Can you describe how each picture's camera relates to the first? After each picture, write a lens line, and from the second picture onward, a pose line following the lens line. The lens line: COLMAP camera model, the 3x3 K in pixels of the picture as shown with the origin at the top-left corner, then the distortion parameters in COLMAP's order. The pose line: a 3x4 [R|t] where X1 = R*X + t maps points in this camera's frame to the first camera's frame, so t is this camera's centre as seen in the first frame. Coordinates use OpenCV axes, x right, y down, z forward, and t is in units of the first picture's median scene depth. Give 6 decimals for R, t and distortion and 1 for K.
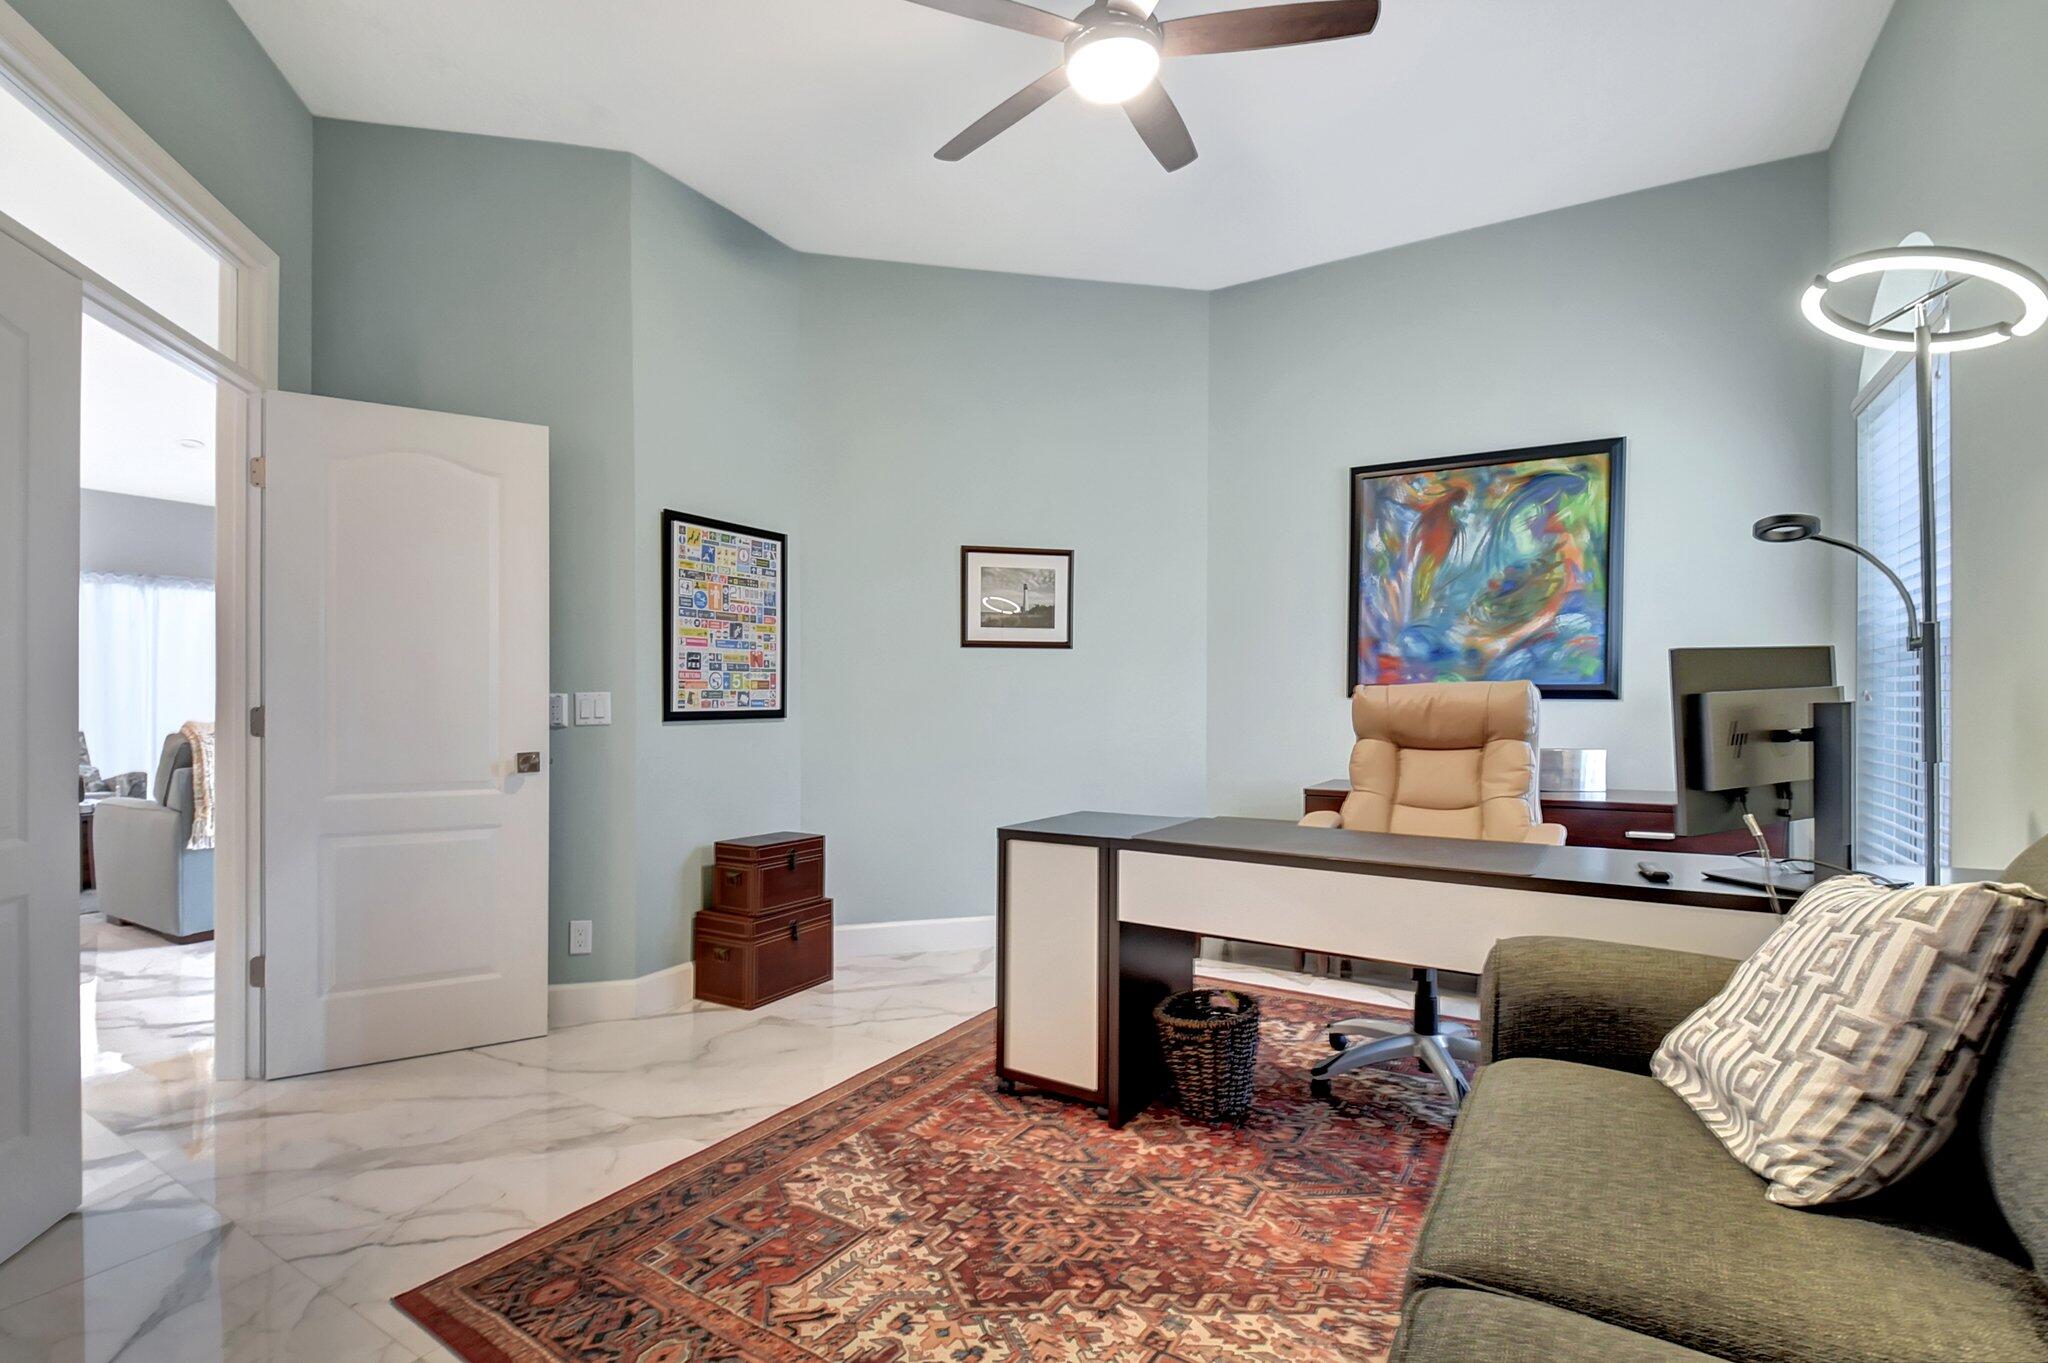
lens RADIAL K [[917.7, 0, 1028.4], [0, 917.7, 694.2], [0, 0, 1]] dist [-0.000297, -0.000384]
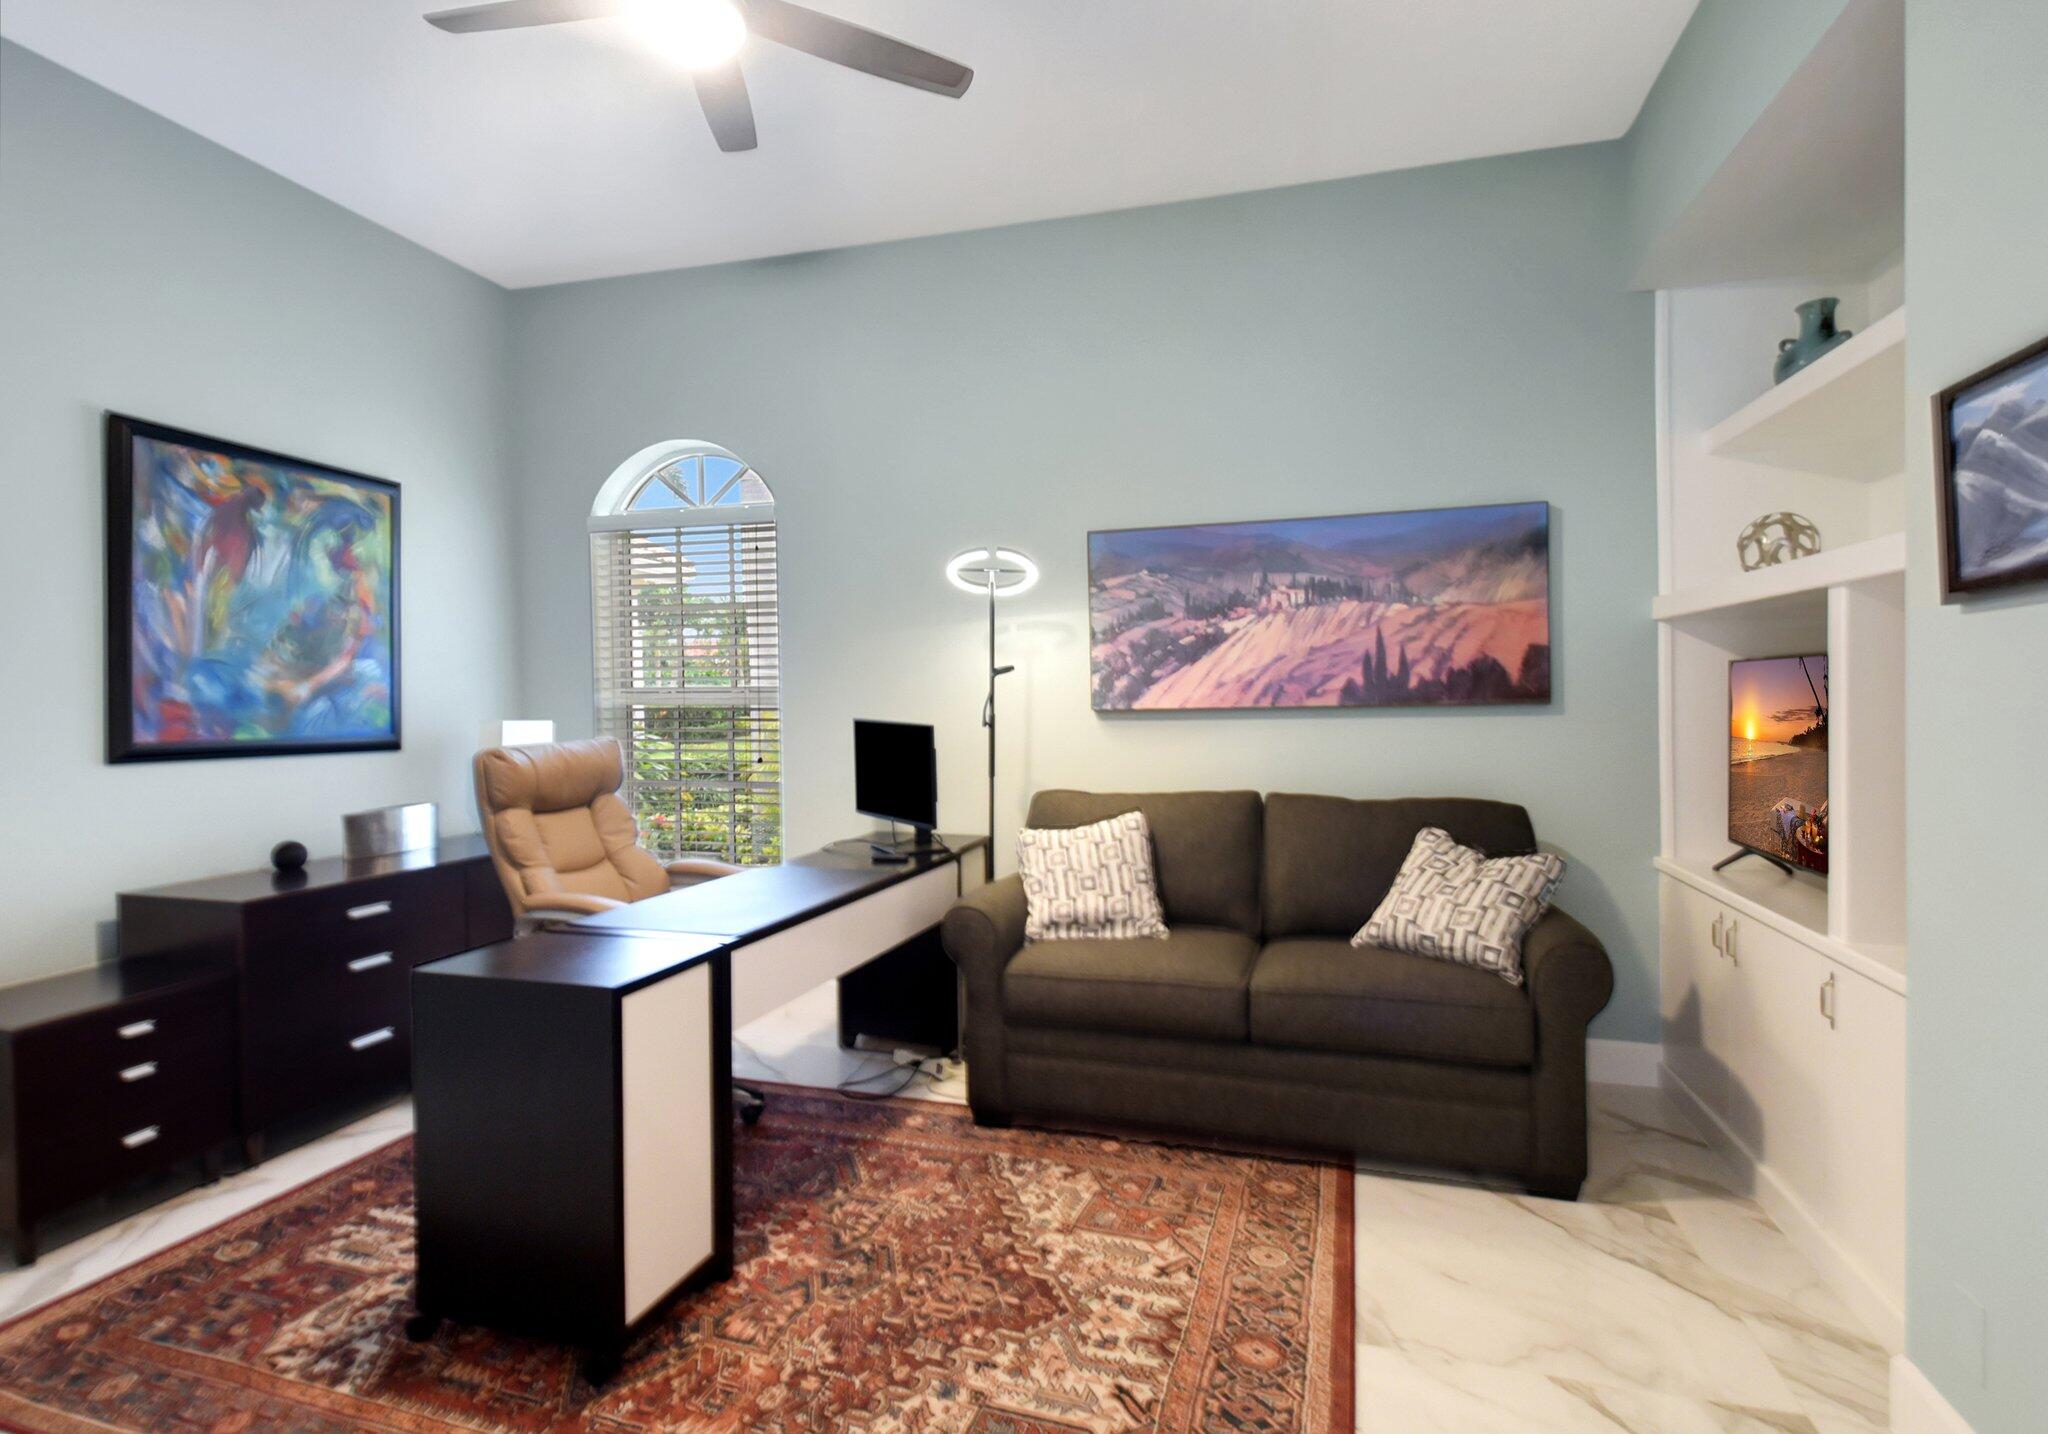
lens RADIAL K [[1056.0, 0, 1025.0], [0, 1056.0, 704.7], [0, 0, 1]] dist [0.001778, 0.000223]
pose [[-0.262467, -0.002339, 0.964938, -0.594977], [0.003802, 0.999987, 0.003458, -0.042568], [-0.964933, 0.004576, -0.262455, 0.629584]]
